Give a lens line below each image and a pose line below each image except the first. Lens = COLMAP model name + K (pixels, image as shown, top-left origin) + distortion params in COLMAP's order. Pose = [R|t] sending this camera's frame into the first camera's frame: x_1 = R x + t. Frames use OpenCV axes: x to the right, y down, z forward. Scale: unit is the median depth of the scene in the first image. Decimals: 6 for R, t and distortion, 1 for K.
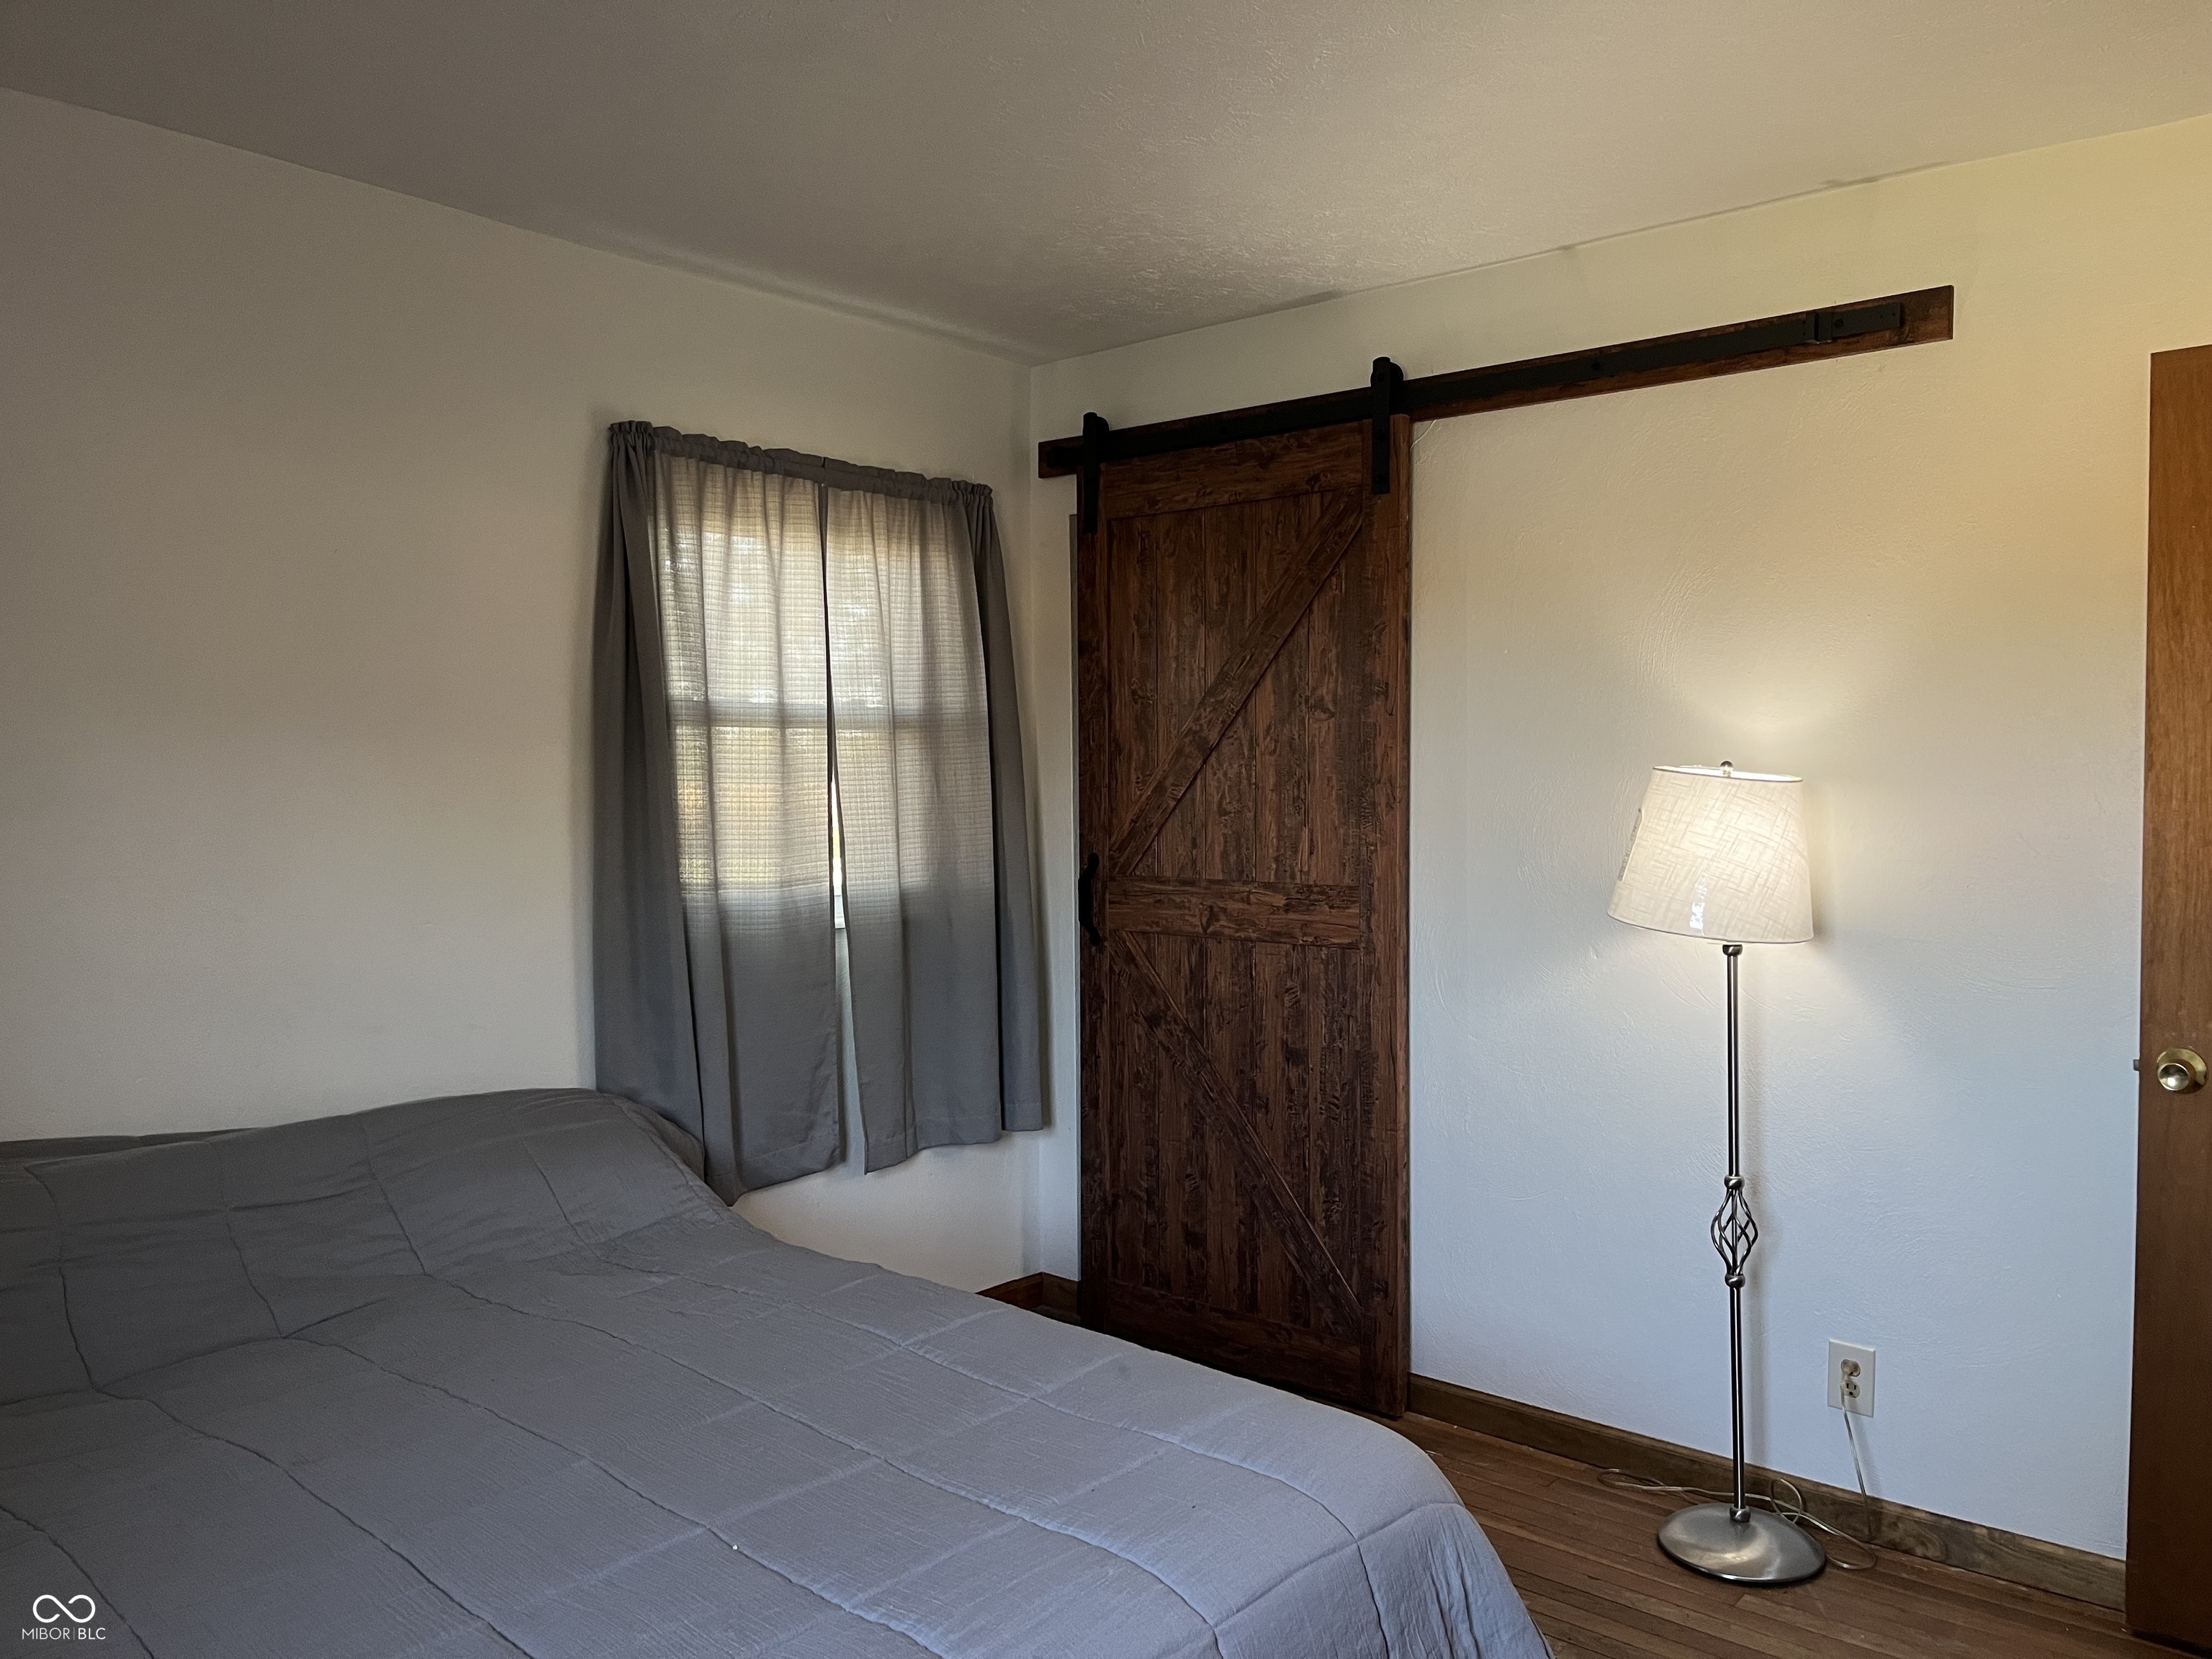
lens RADIAL K [[1674.9, 0, 1106.0], [0, 1674.9, 829.5], [0, 0, 1]] dist [0.028678, 0.000240]
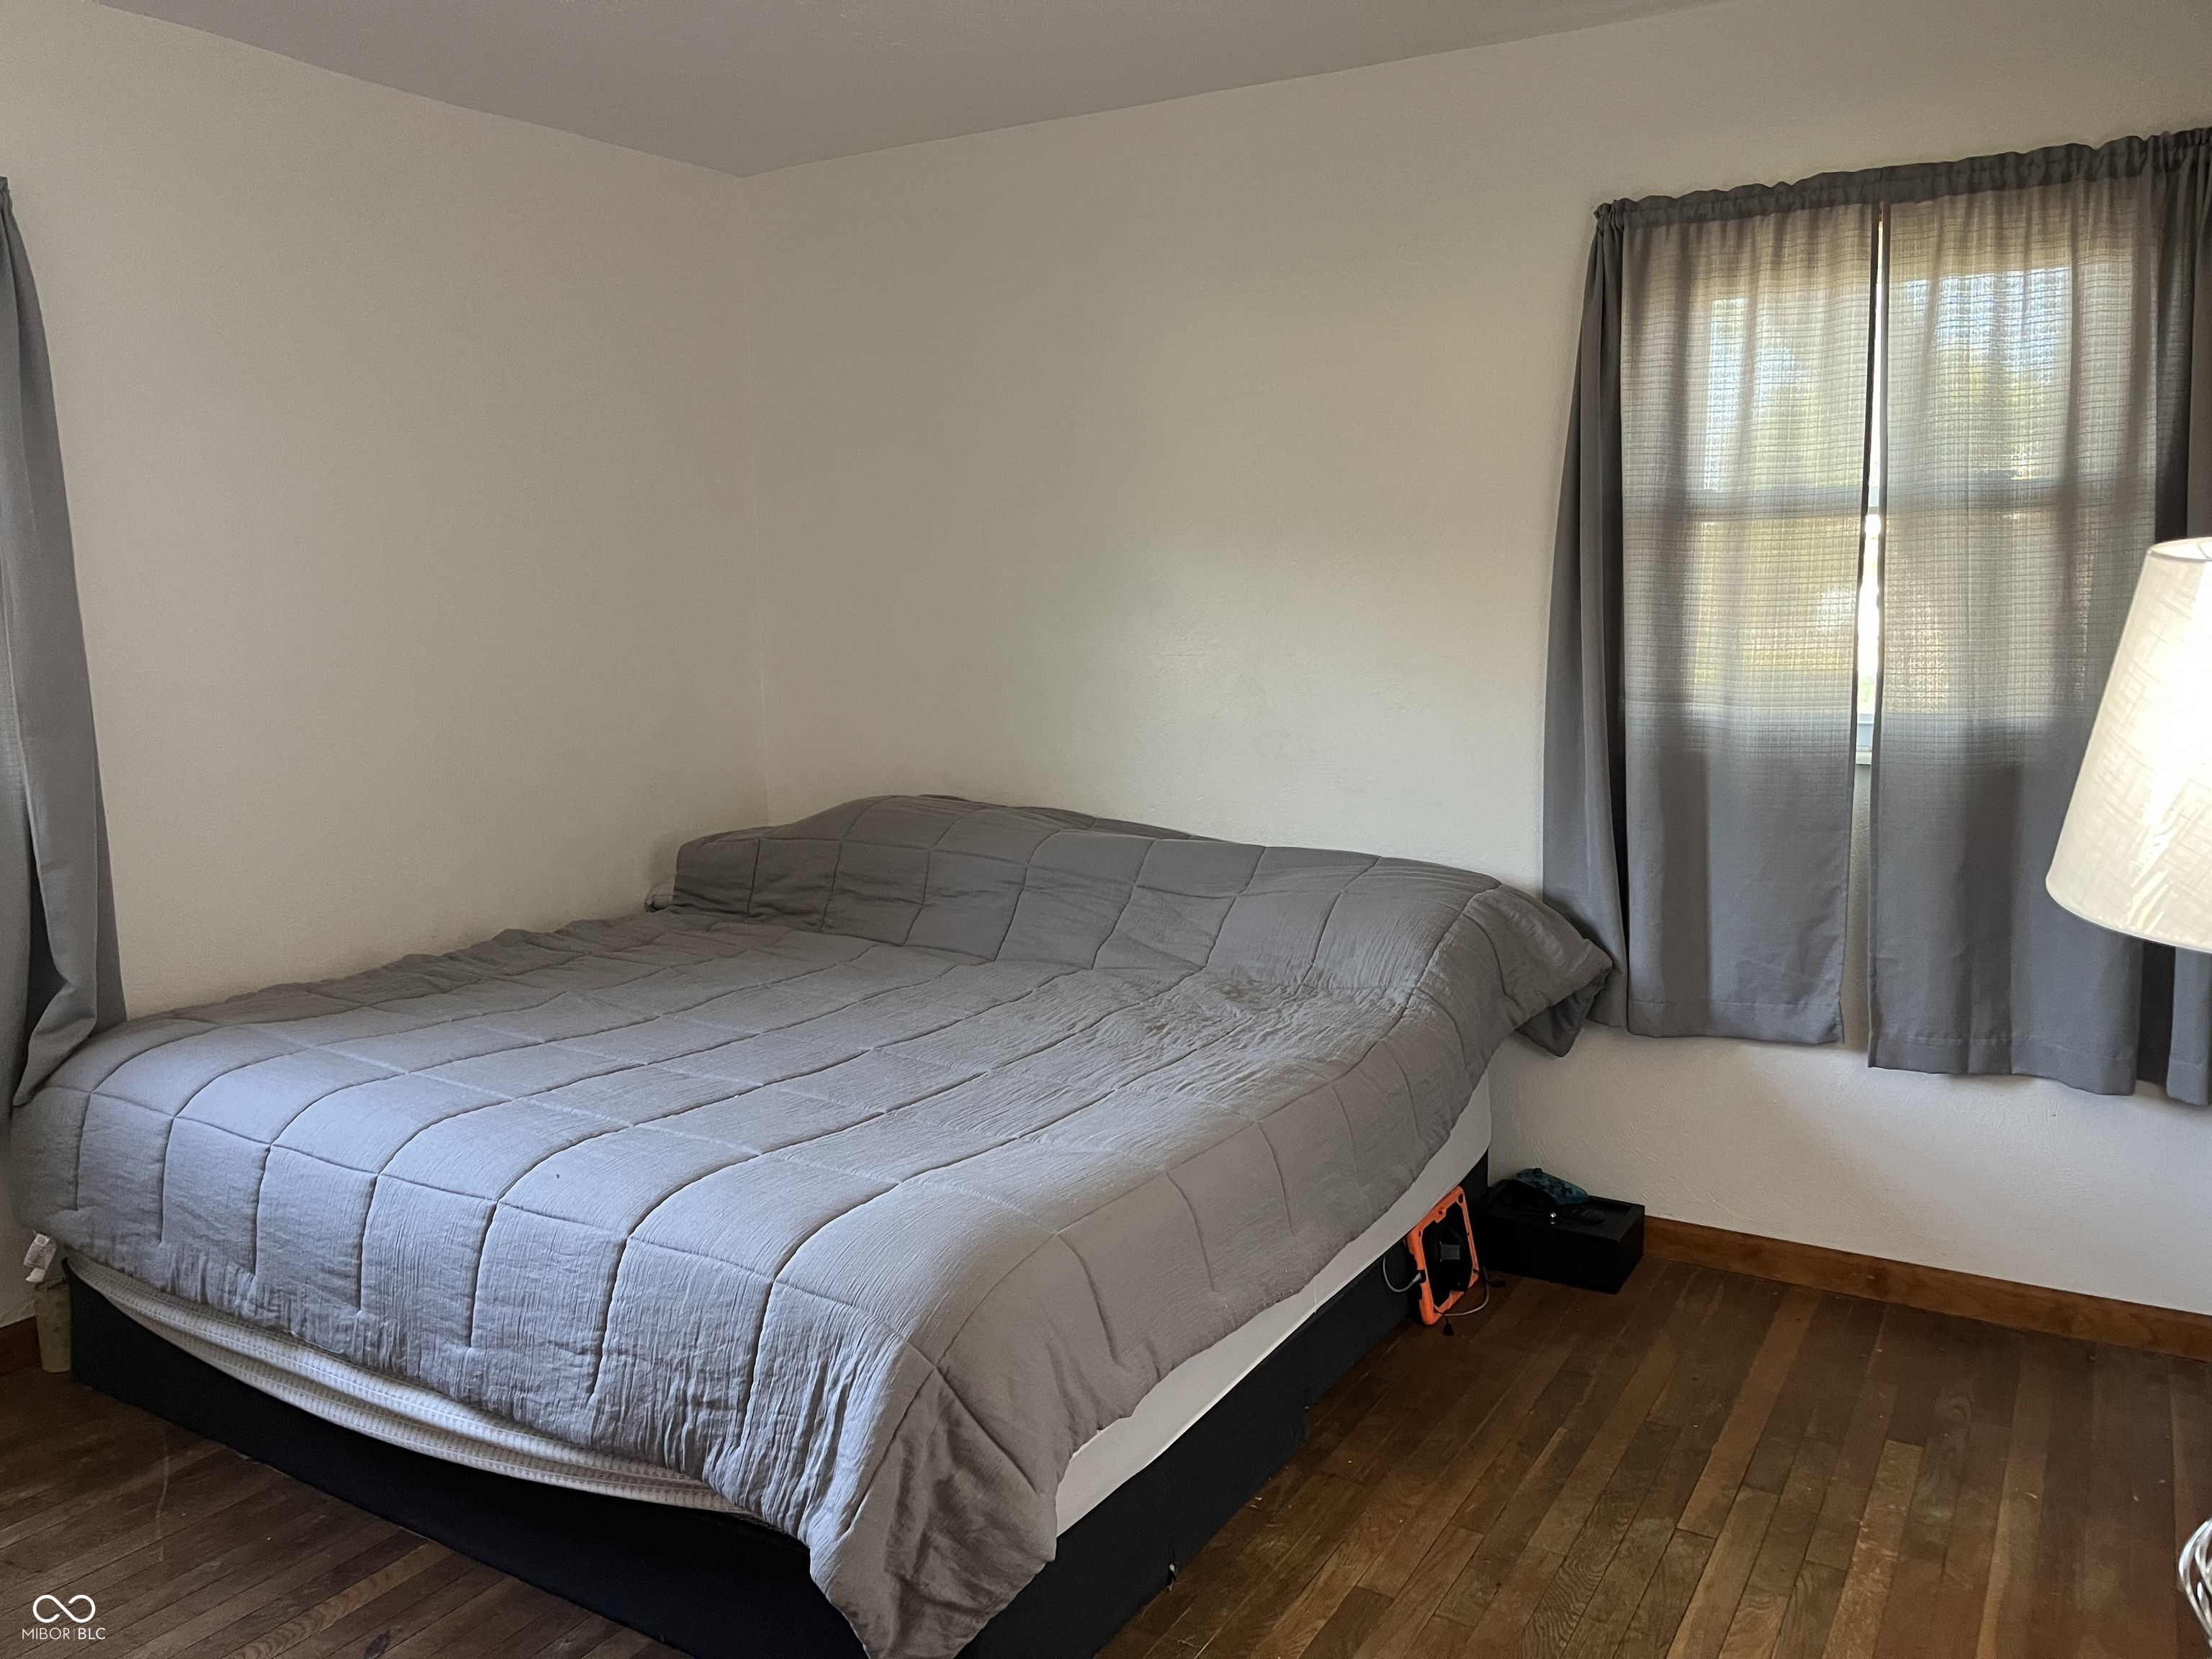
lens RADIAL K [[1674.9, 0, 1106.0], [0, 1674.9, 829.5], [0, 0, 1]] dist [0.028678, 0.000240]
pose [[0.182801, 0.144662, -0.972449, 0.594144], [-0.034302, 0.989452, 0.140743, -0.013324], [0.982551, 0.007629, 0.185834, 0.497278]]
